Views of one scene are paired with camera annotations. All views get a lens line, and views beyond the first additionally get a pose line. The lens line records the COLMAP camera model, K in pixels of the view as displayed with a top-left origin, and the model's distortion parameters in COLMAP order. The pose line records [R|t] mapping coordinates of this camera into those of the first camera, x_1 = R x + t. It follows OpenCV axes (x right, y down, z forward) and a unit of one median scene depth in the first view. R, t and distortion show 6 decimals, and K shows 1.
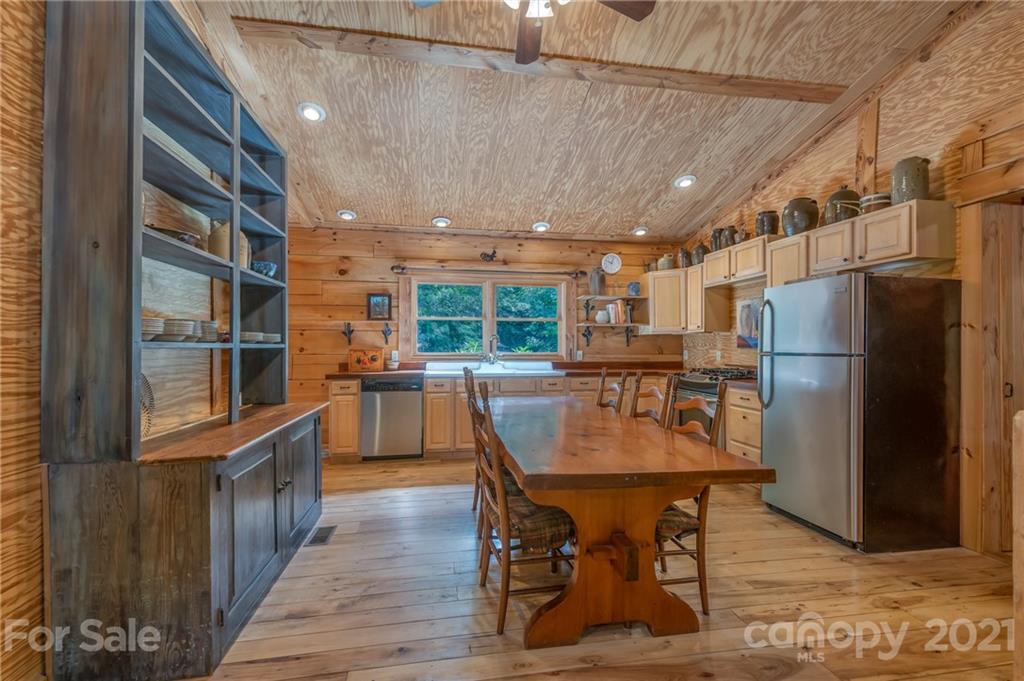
lens RADIAL K [[448.6, 0, 505.5], [0, 448.6, 343.8], [0, 0, 1]] dist [0.042050, -0.011082]
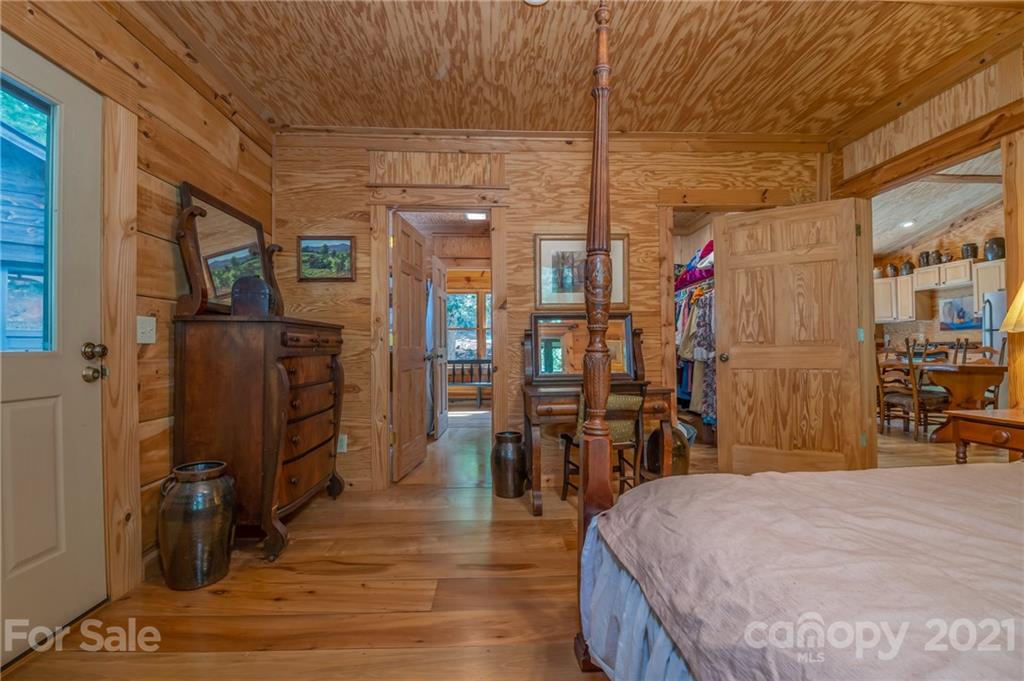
lens RADIAL K [[447.4, 0, 512.0], [0, 447.4, 340.5], [0, 0, 1]] dist [0.013326, -0.011165]
pose [[0.993079, -0.009741, -0.117042, -0.654412], [0.008801, 0.999925, -0.008546, 0.037717], [0.117117, 0.007456, 0.993090, -0.580751]]
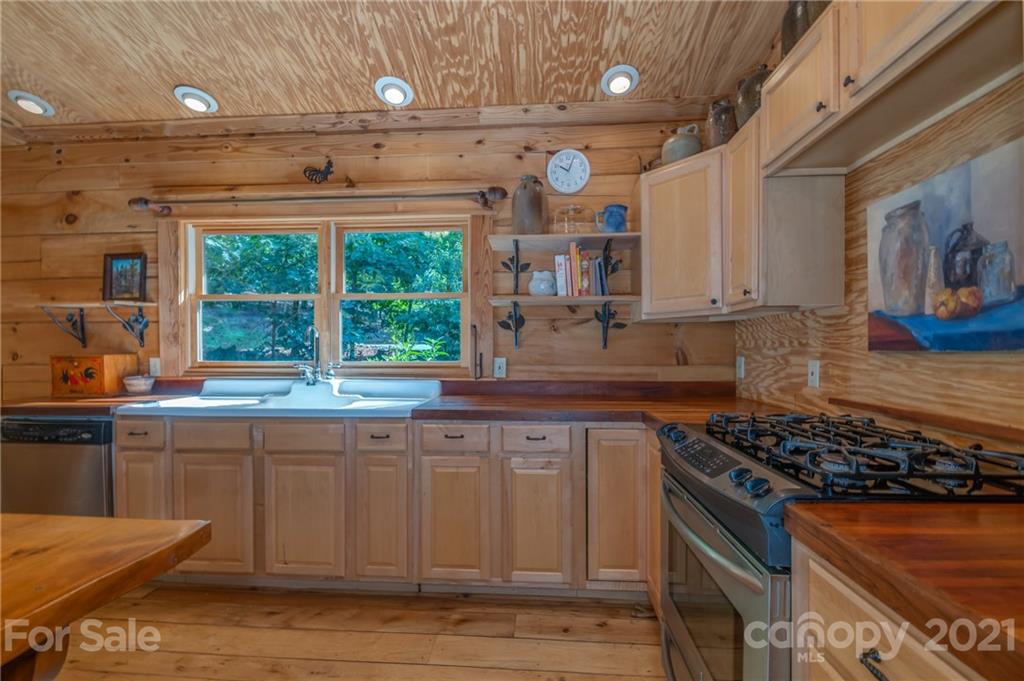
lens RADIAL K [[439.7, 0, 518.8], [0, 439.7, 353.3], [0, 0, 1]] dist [0.015251, -0.010785]
pose [[0.976184, -0.001834, -0.216936, 0.305288], [0.005415, 0.999859, 0.015913, 0.003530], [0.216877, -0.016709, 0.976056, 0.580469]]
